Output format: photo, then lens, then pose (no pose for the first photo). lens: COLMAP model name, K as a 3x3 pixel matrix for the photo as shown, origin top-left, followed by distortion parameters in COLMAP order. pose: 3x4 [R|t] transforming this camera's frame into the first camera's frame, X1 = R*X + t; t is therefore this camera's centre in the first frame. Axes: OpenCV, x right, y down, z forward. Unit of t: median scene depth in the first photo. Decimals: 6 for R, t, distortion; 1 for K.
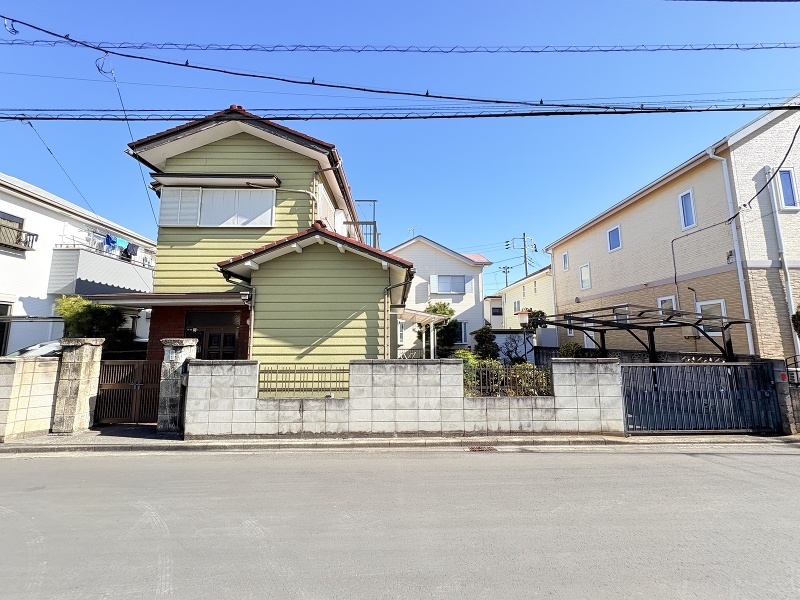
lens RADIAL K [[317.8, 0, 399.1], [0, 317.8, 297.9], [0, 0, 1]] dist [-0.001875, 0.000915]
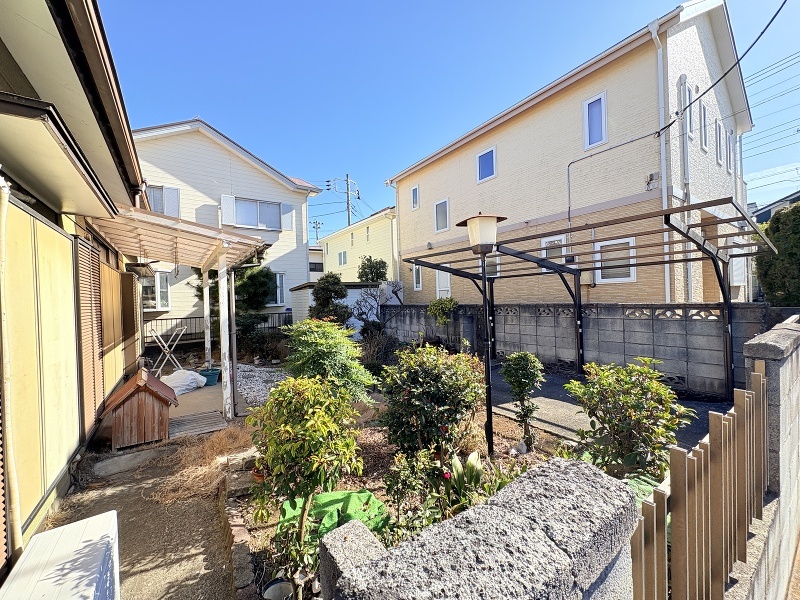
lens RADIAL K [[317.8, 0, 399.8], [0, 317.8, 297.2], [0, 0, 1]] dist [-0.001875, 0.000915]
pose [[0.826547, -0.024597, 0.562330, 0.096233], [-0.043072, 0.993352, 0.106759, 0.120232], [-0.561217, -0.112462, 0.819992, 0.823071]]
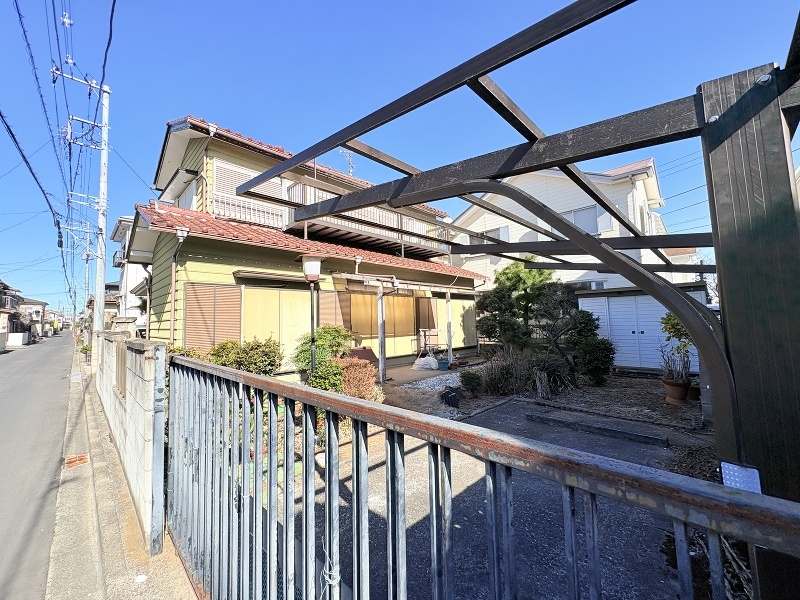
lens RADIAL K [[317.8, 0, 398.2], [0, 317.8, 298.9], [0, 0, 1]] dist [-0.001875, 0.000915]
pose [[0.699330, -0.063792, -0.711947, 1.007146], [0.115097, 0.993062, 0.024077, 0.139750], [0.705472, -0.098781, 0.701820, 0.811151]]
